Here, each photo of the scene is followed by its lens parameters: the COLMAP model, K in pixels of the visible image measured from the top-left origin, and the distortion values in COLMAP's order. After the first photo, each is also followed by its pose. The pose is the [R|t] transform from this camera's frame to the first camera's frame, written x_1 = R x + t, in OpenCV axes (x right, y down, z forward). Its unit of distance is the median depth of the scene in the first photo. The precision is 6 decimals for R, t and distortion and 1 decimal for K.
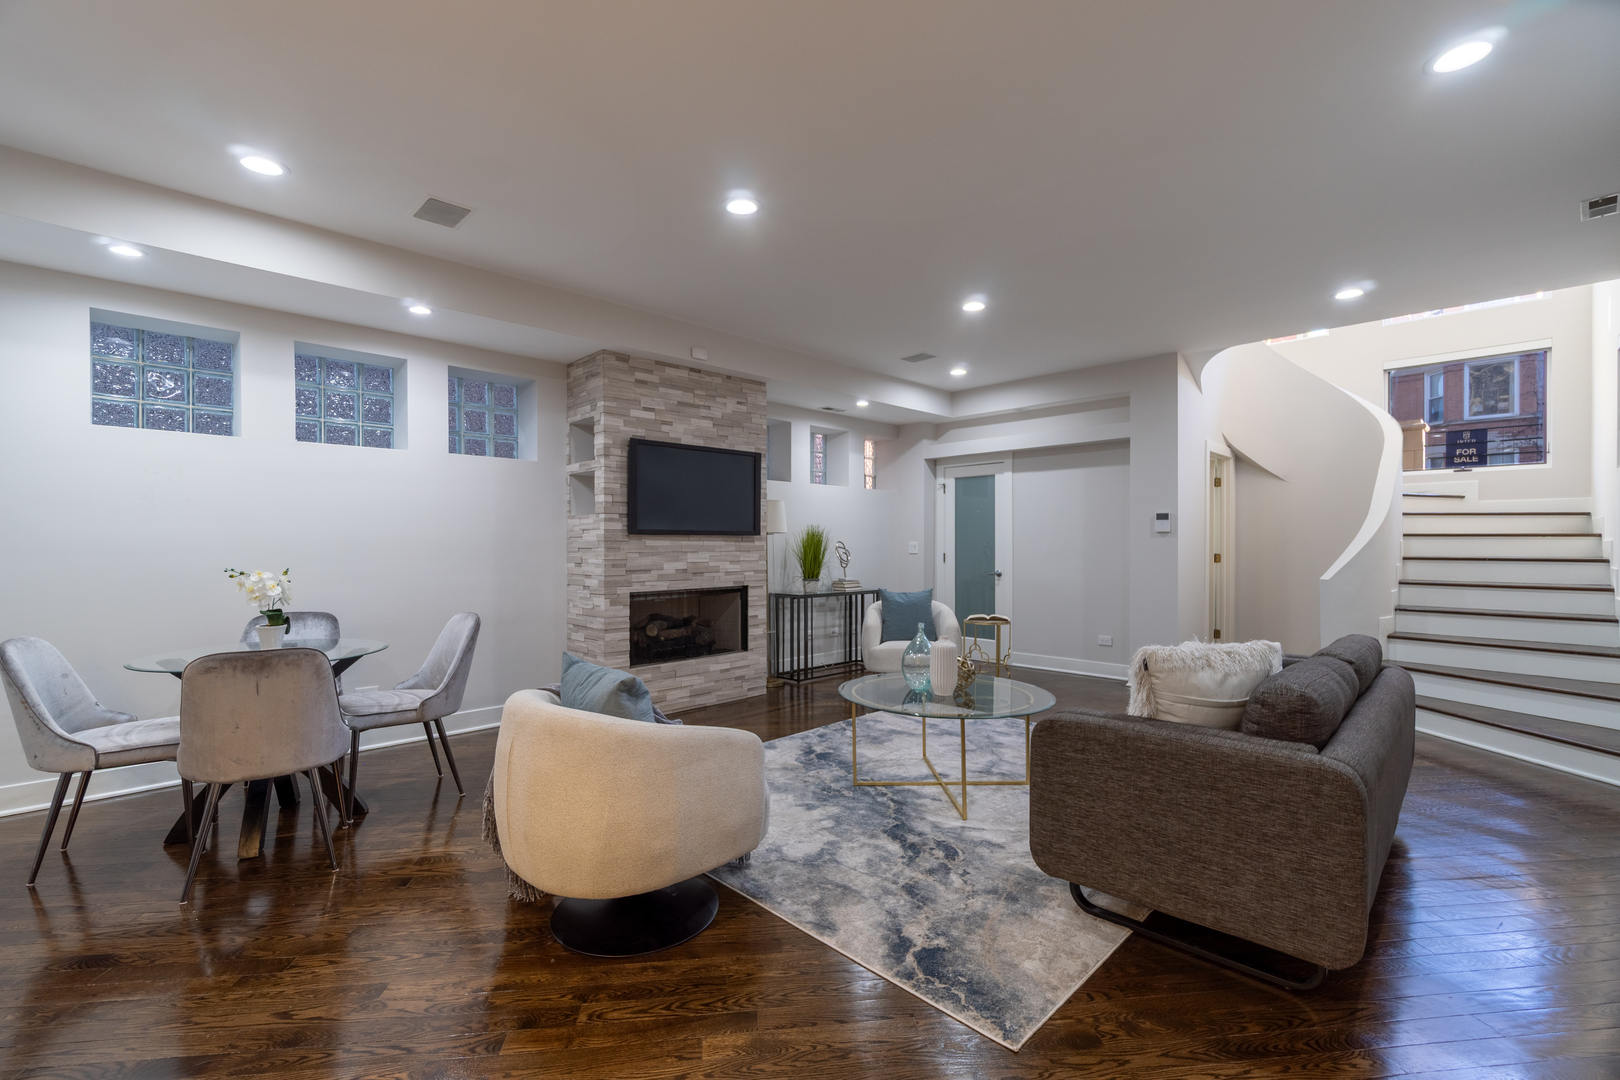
lens RADIAL K [[703.1, 0, 806.2], [0, 703.1, 545.1], [0, 0, 1]] dist [-0.002041, -0.000285]
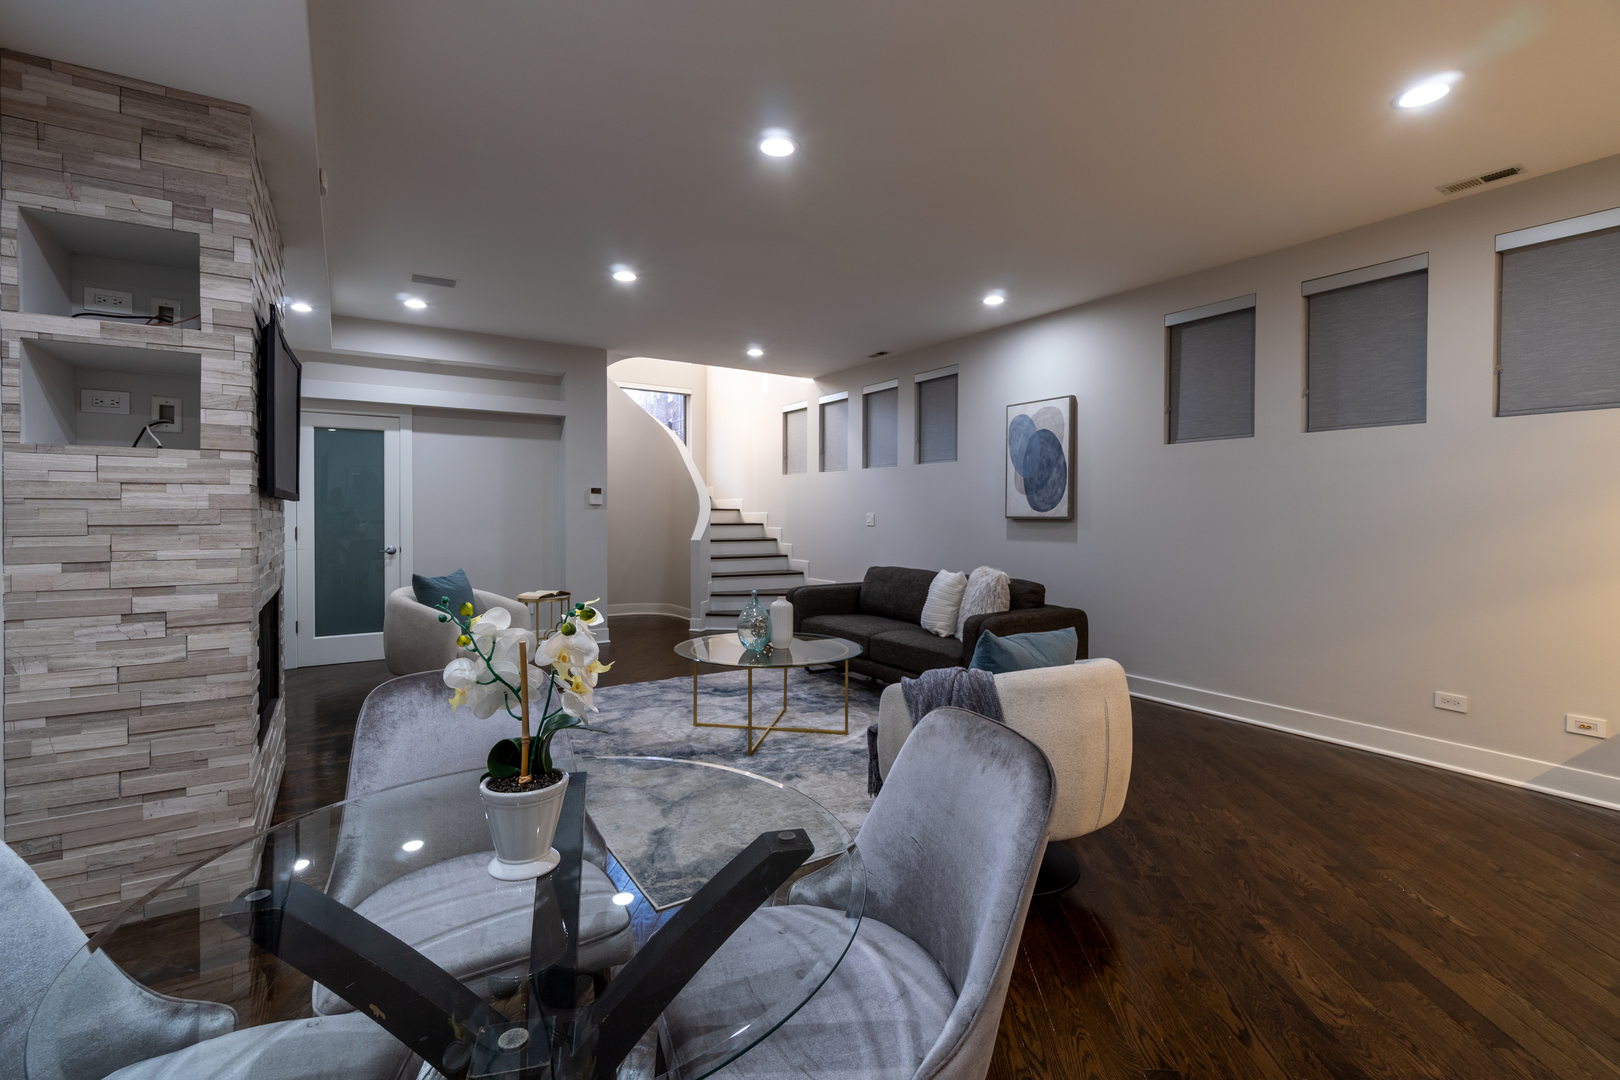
lens RADIAL K [[703.1, 0, 815.5], [0, 703.1, 515.1], [0, 0, 1]] dist [-0.002041, -0.000285]
pose [[0.205138, -0.000812, 0.978733, -0.510585], [0.001936, 0.999998, 0.000423, -0.001055], [-0.978731, 0.001808, 0.205139, 0.399250]]
